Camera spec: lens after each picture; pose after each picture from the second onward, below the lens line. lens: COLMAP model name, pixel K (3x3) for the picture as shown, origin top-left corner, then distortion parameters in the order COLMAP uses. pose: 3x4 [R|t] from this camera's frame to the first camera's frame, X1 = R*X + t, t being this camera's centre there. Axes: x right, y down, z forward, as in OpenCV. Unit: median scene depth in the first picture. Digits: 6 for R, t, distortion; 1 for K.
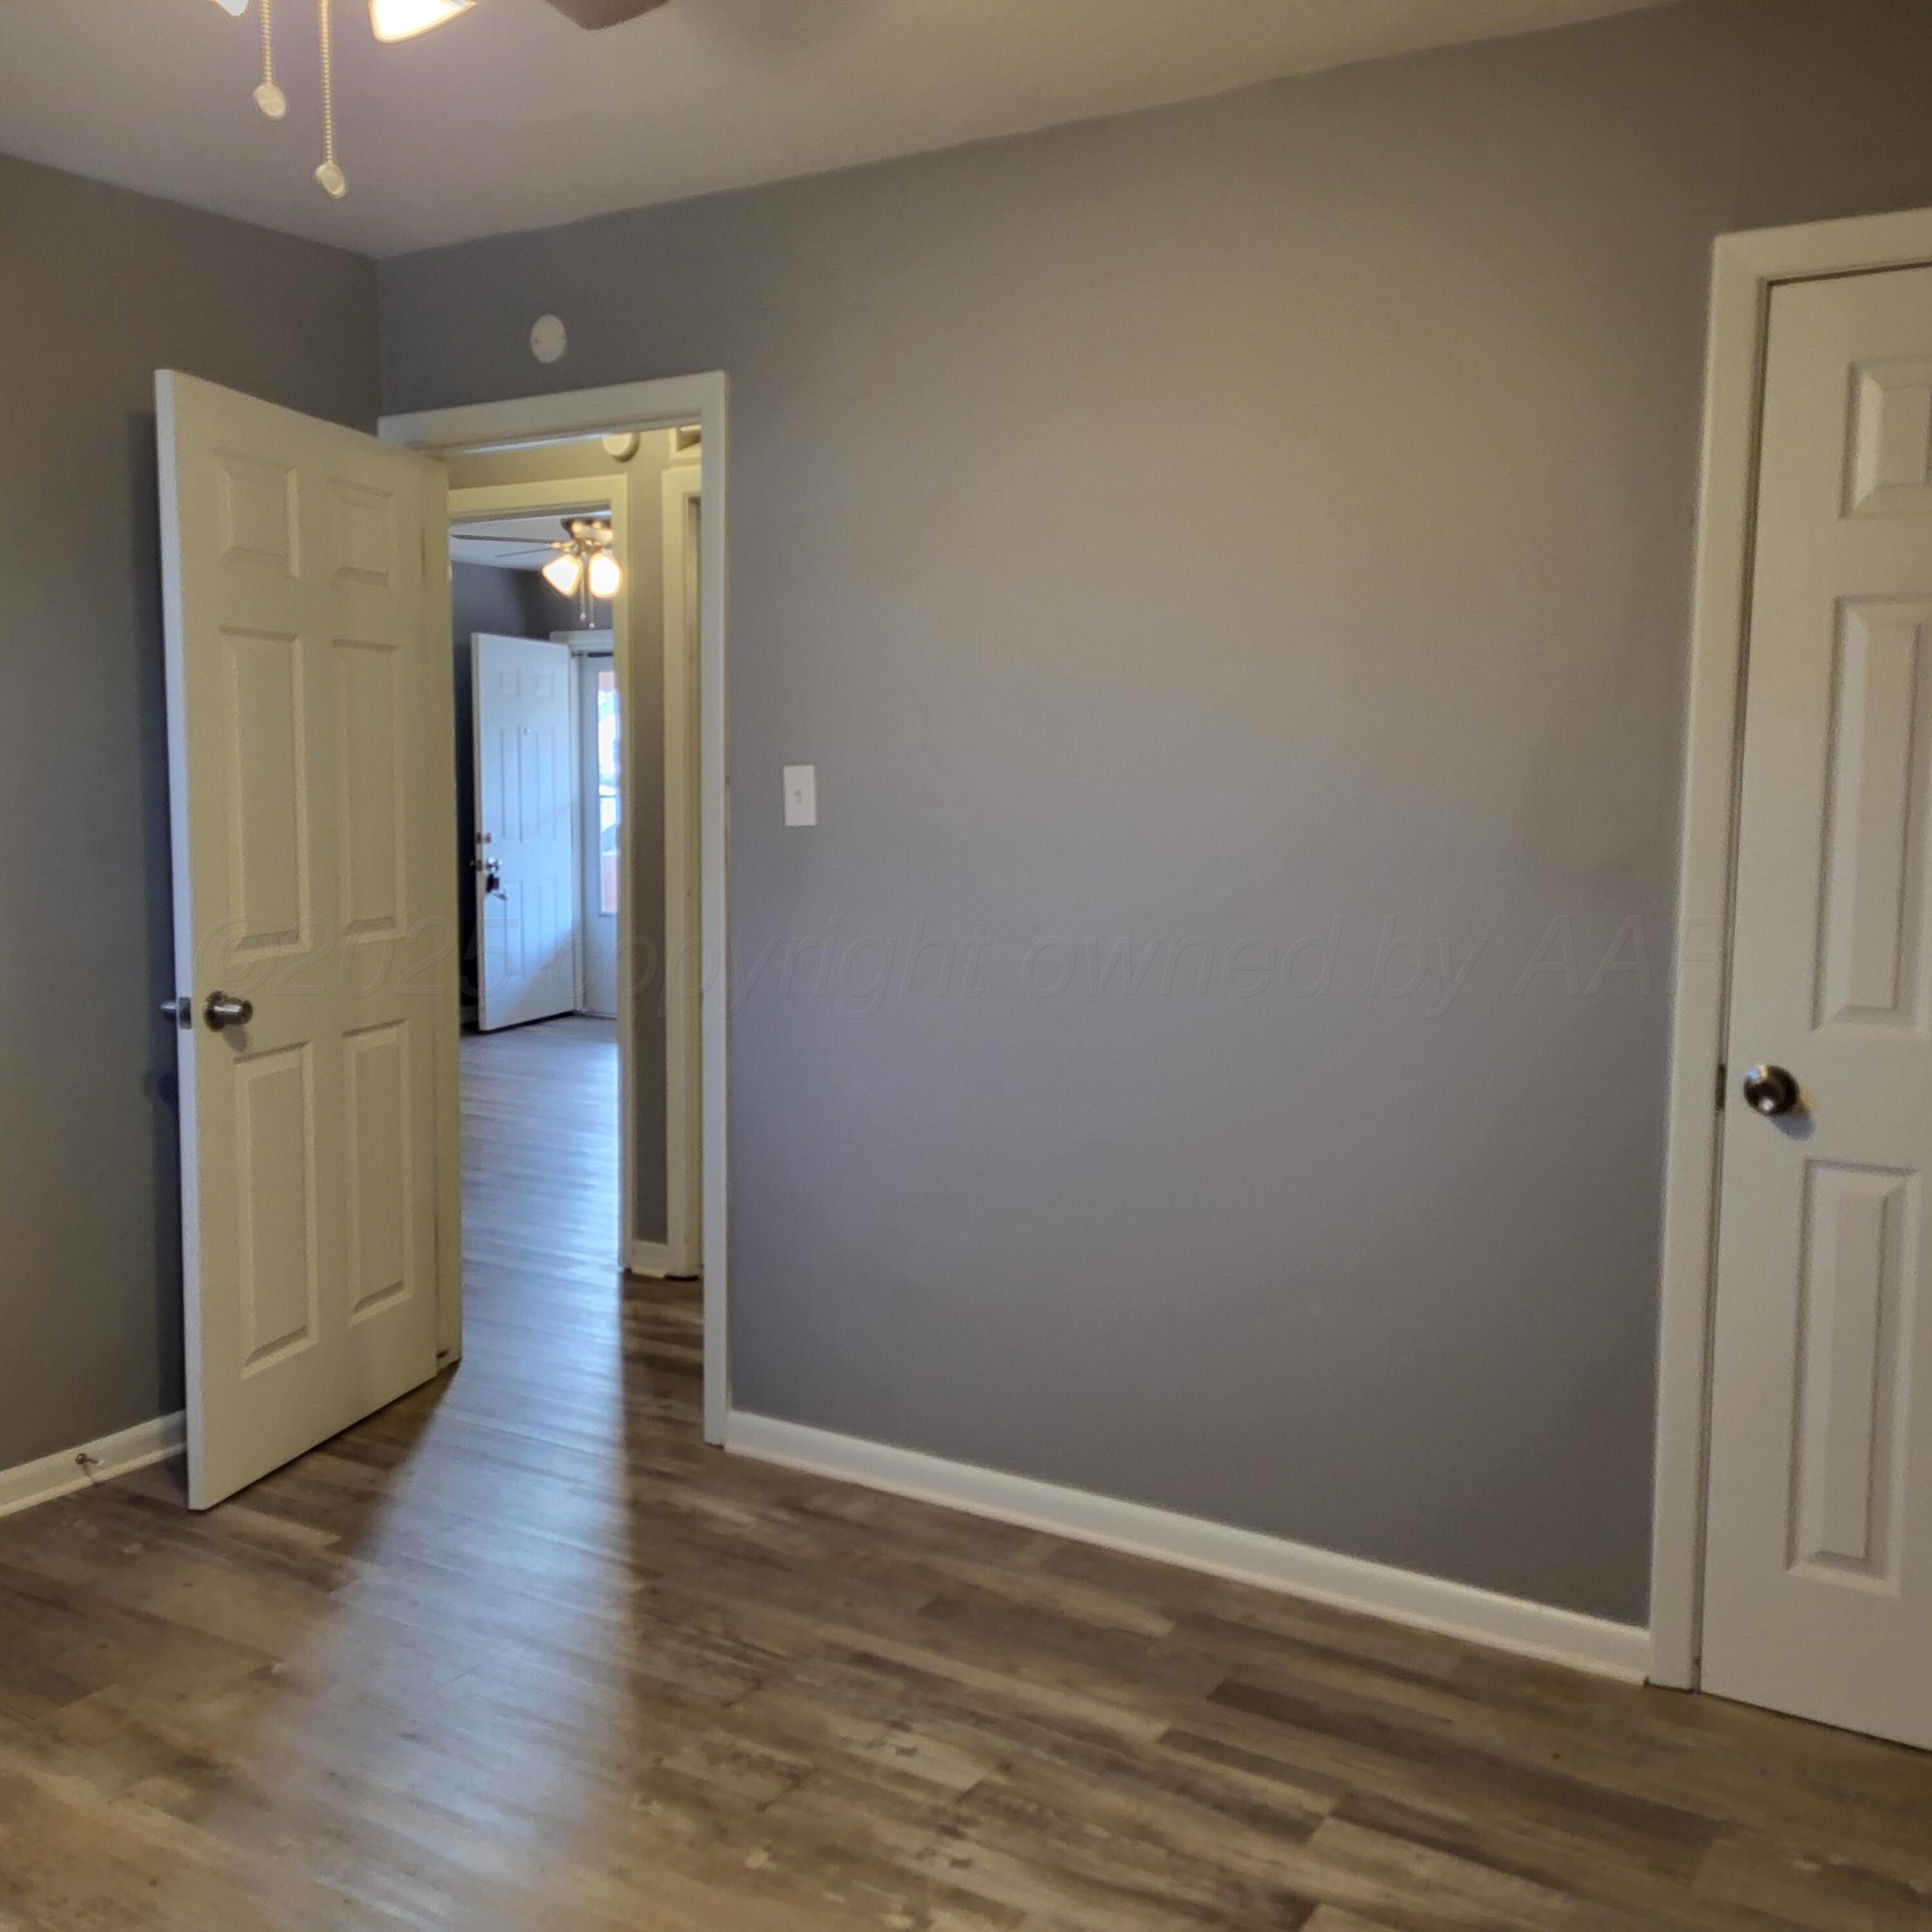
lens RADIAL K [[1929.4, 0, 964.8], [0, 1929.4, 963.5], [0, 0, 1]] dist [0.076503, 0.000000]
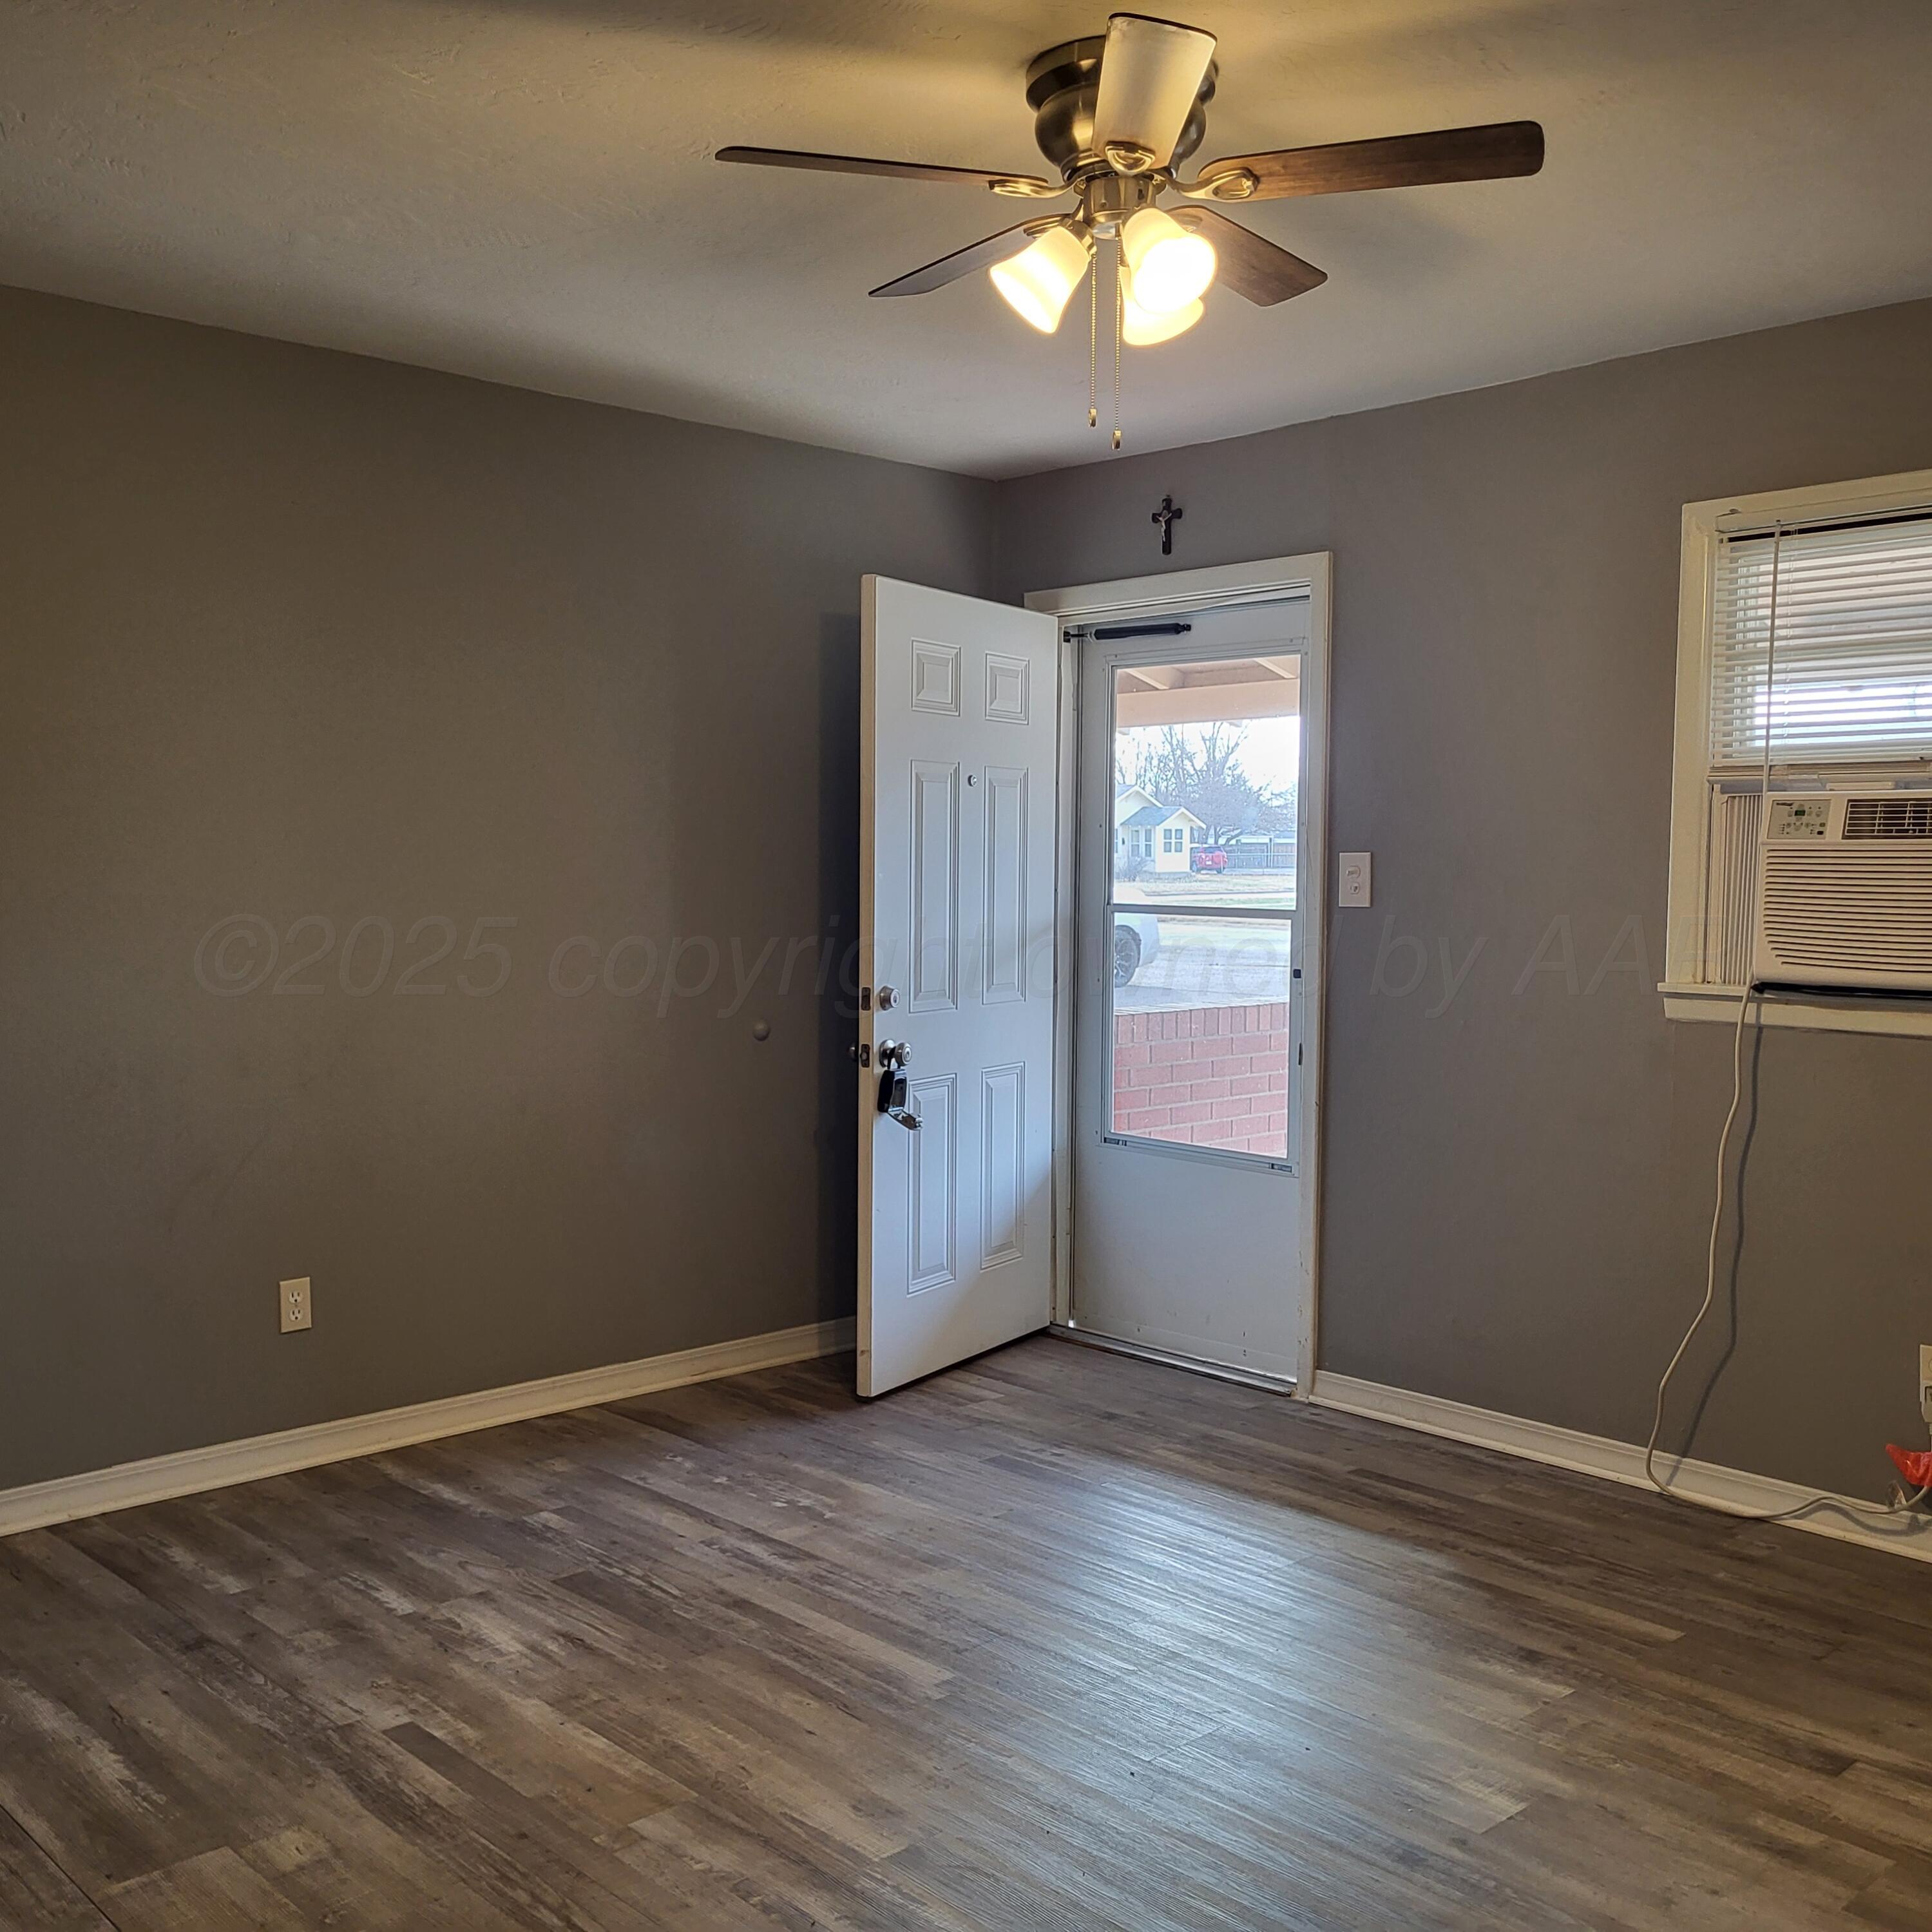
lens RADIAL K [[1929.4, 0, 970.7], [0, 1929.4, 976.2], [0, 0, 1]] dist [0.076503, 0.000000]
pose [[0.969033, 0.016513, -0.246378, -0.106302], [-0.022779, 0.999485, -0.022604, -0.059542], [0.245878, 0.027516, 0.968910, 0.537390]]
